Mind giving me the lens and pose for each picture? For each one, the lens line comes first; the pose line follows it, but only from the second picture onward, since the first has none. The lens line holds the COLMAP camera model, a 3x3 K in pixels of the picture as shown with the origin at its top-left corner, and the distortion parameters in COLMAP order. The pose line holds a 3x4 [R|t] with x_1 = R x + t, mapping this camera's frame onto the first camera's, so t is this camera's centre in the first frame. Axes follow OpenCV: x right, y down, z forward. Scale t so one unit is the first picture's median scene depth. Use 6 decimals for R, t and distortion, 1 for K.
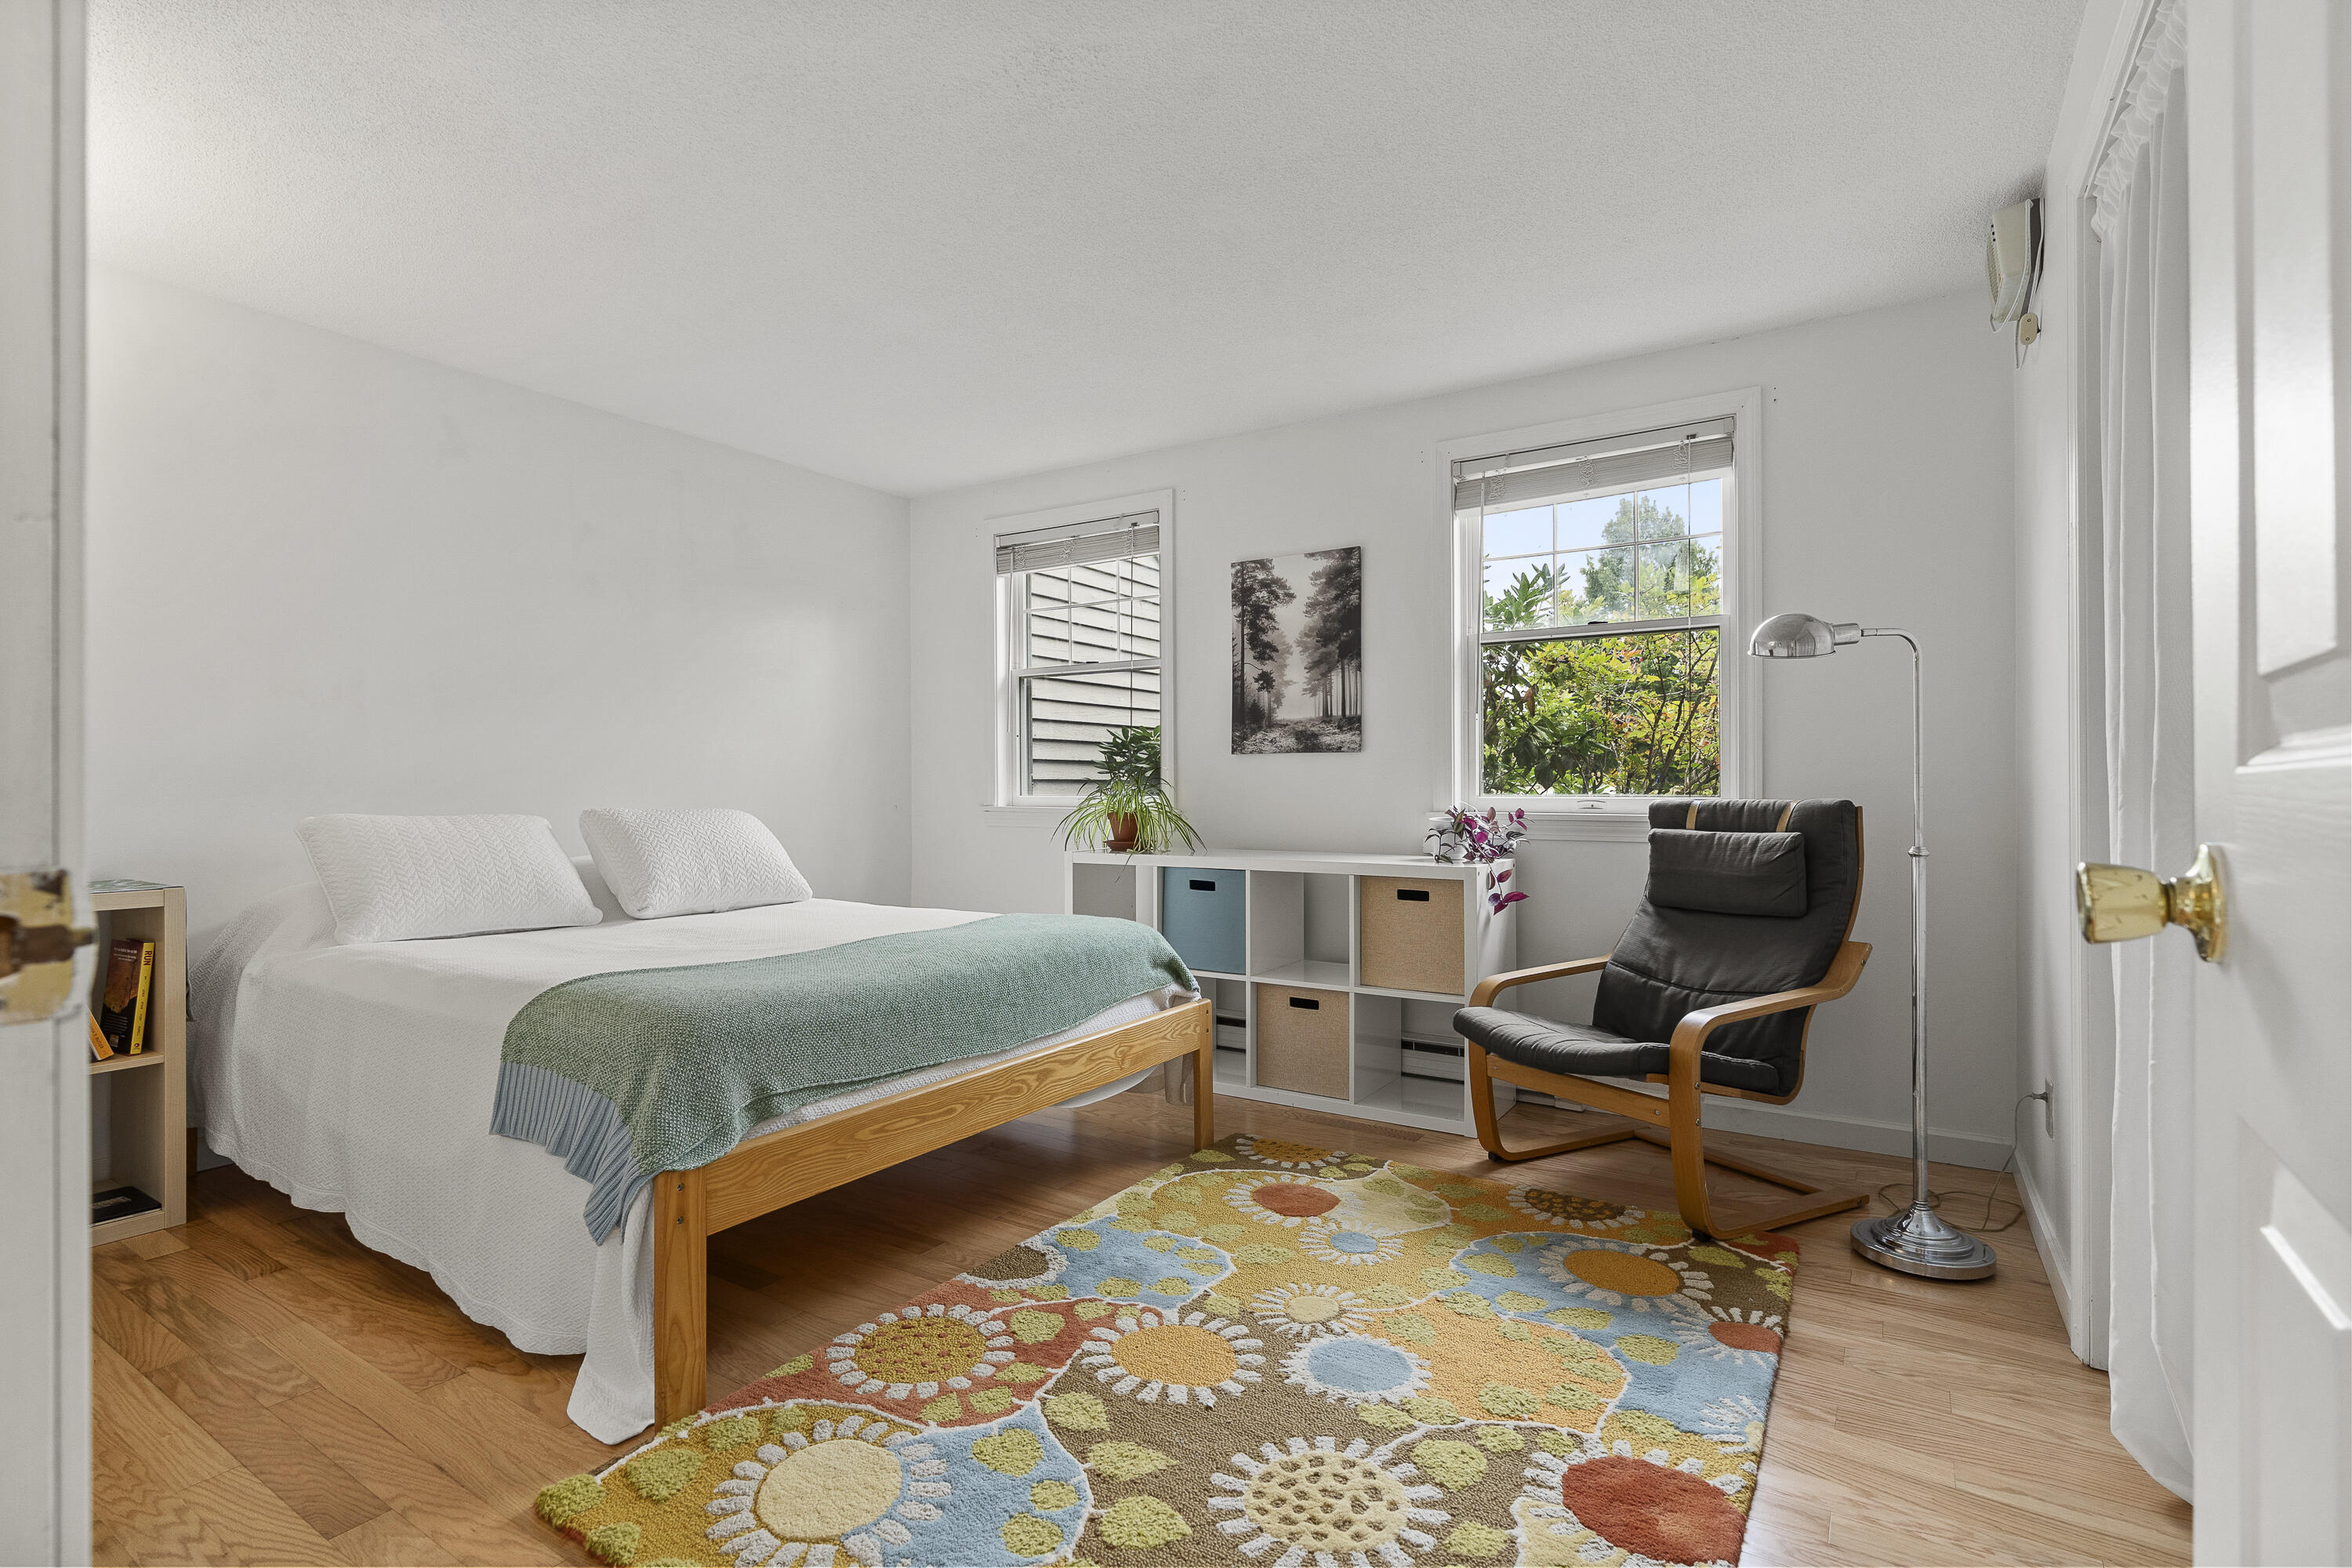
lens RADIAL K [[1124.1, 0, 1166.0], [0, 1124.1, 790.0], [0, 0, 1]] dist [-0.012761, 0.005245]
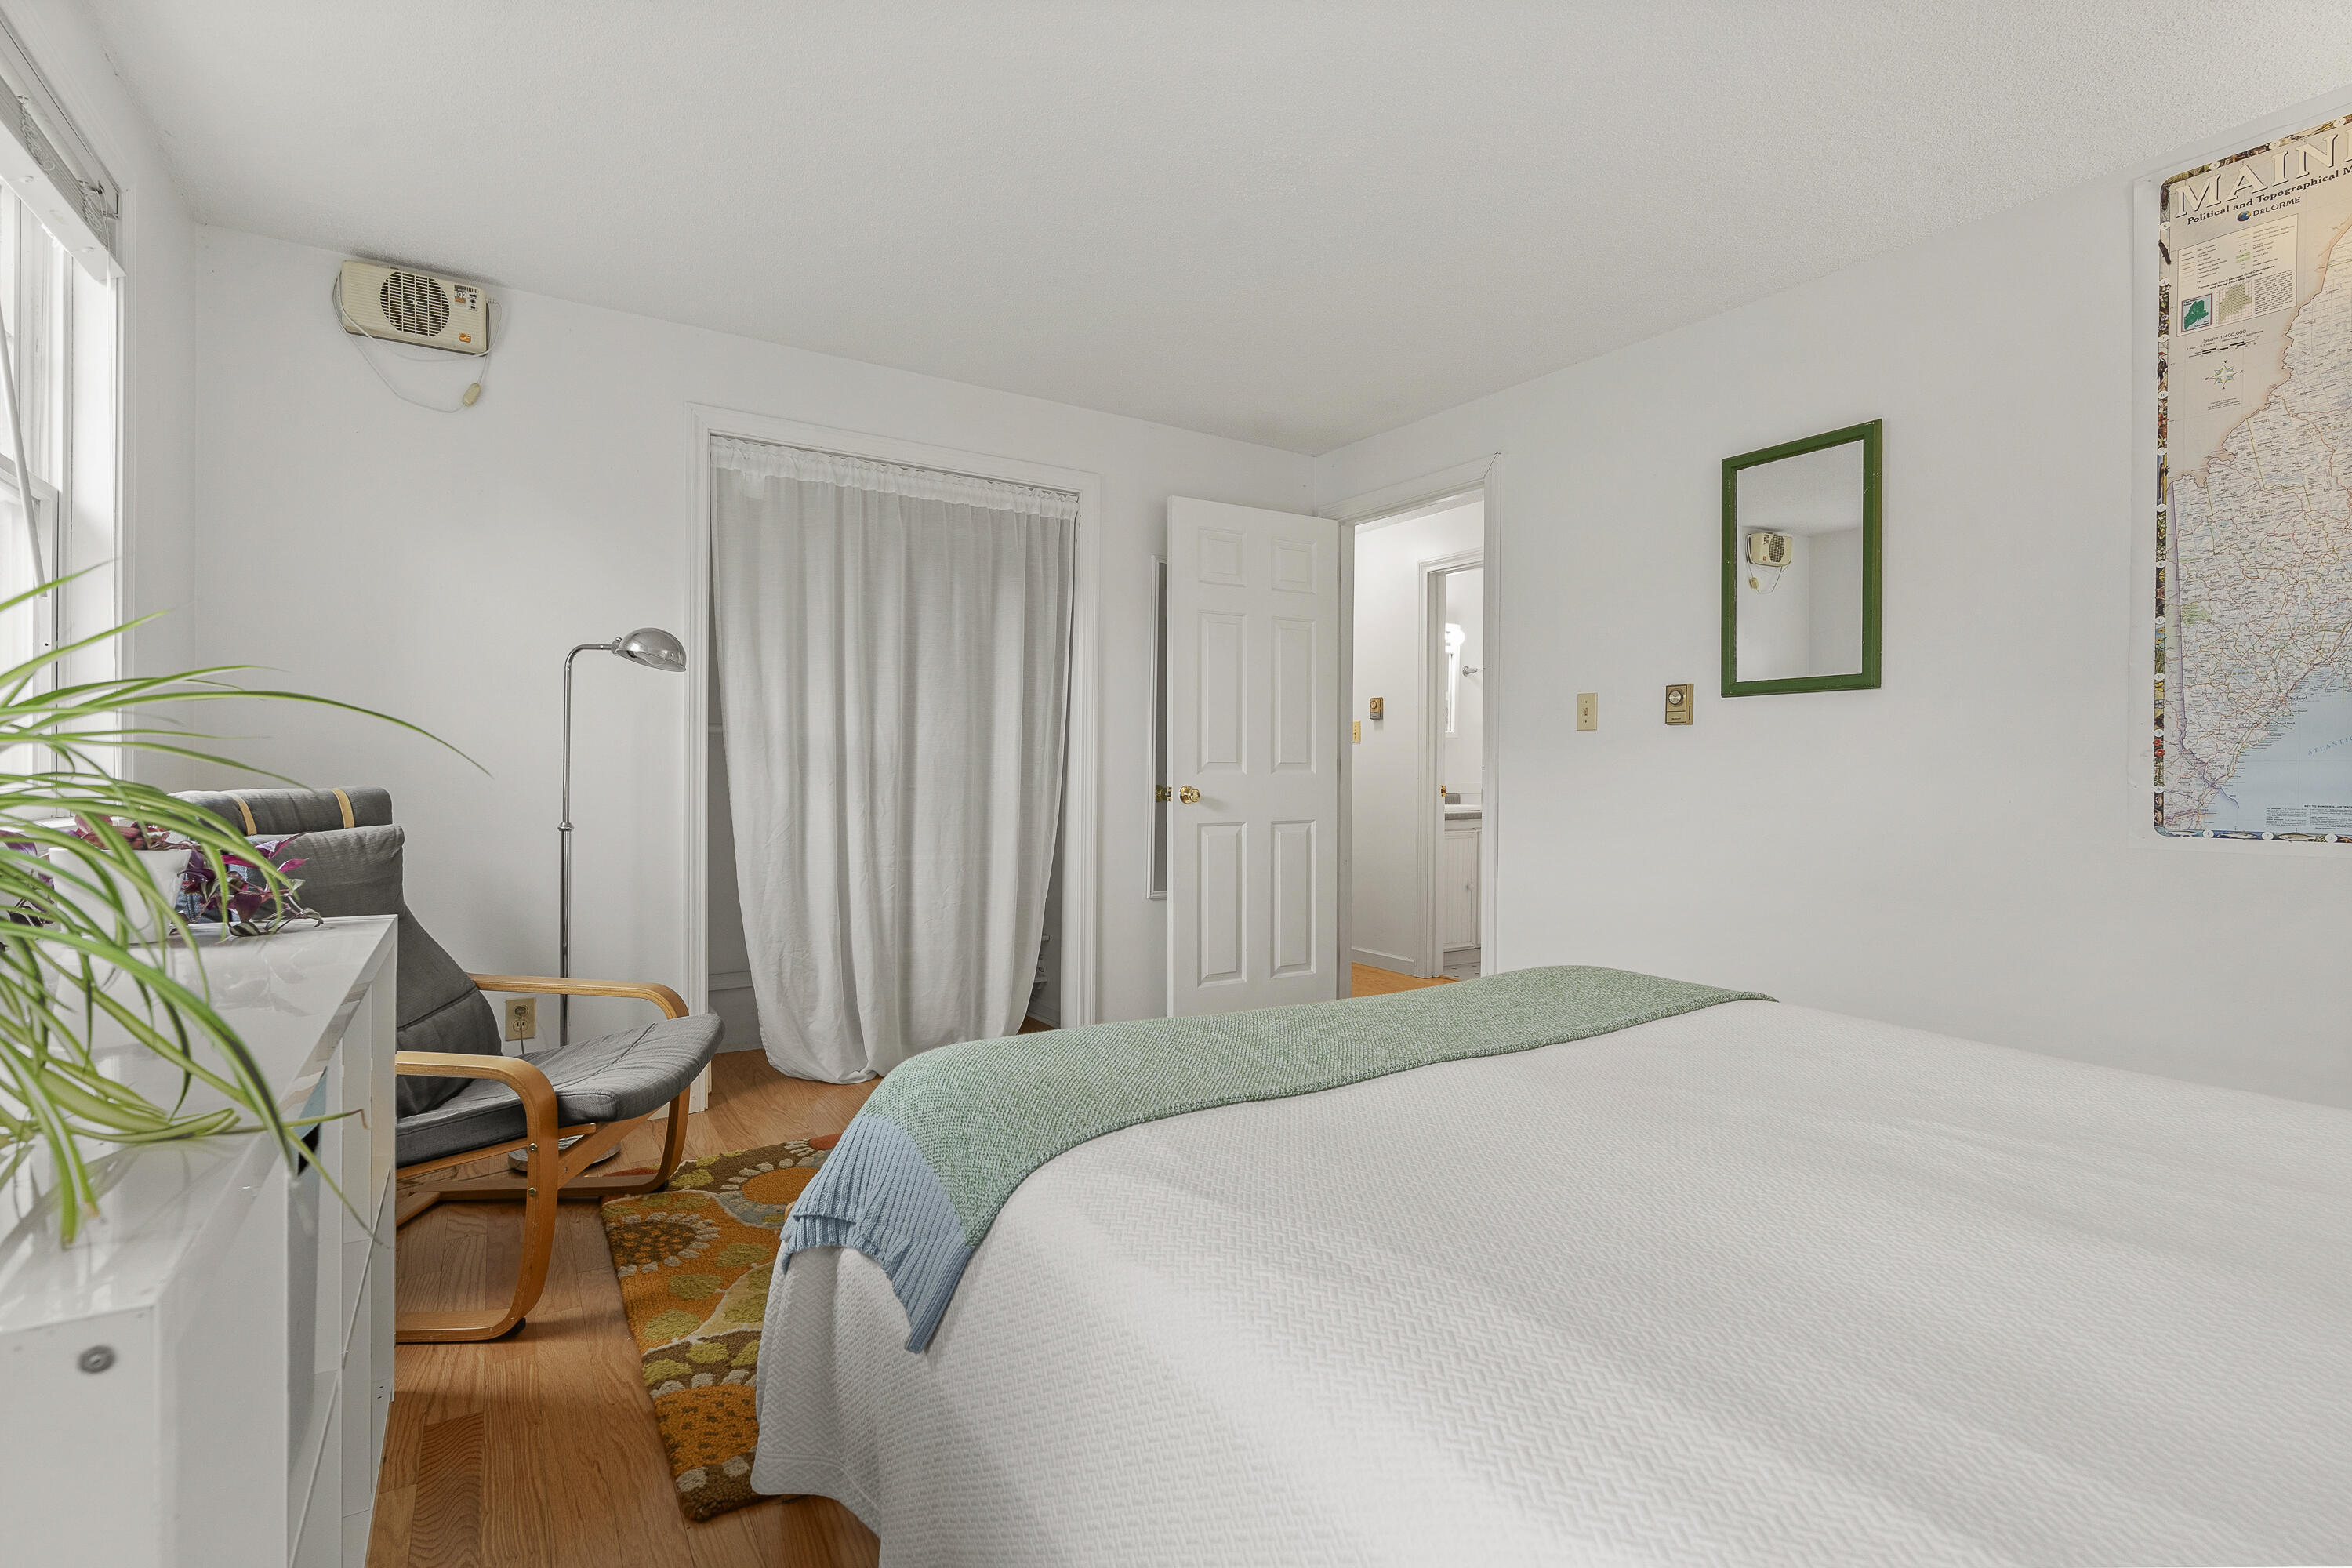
lens RADIAL K [[1091.3, 0, 1163.0], [0, 1091.3, 790.3], [0, 0, 1]] dist [-0.001551, 0.000425]
pose [[-0.910534, -0.010474, 0.413301, -0.391427], [-0.003087, 0.999823, 0.018537, -0.006549], [-0.413423, 0.015603, -0.910406, 1.729237]]
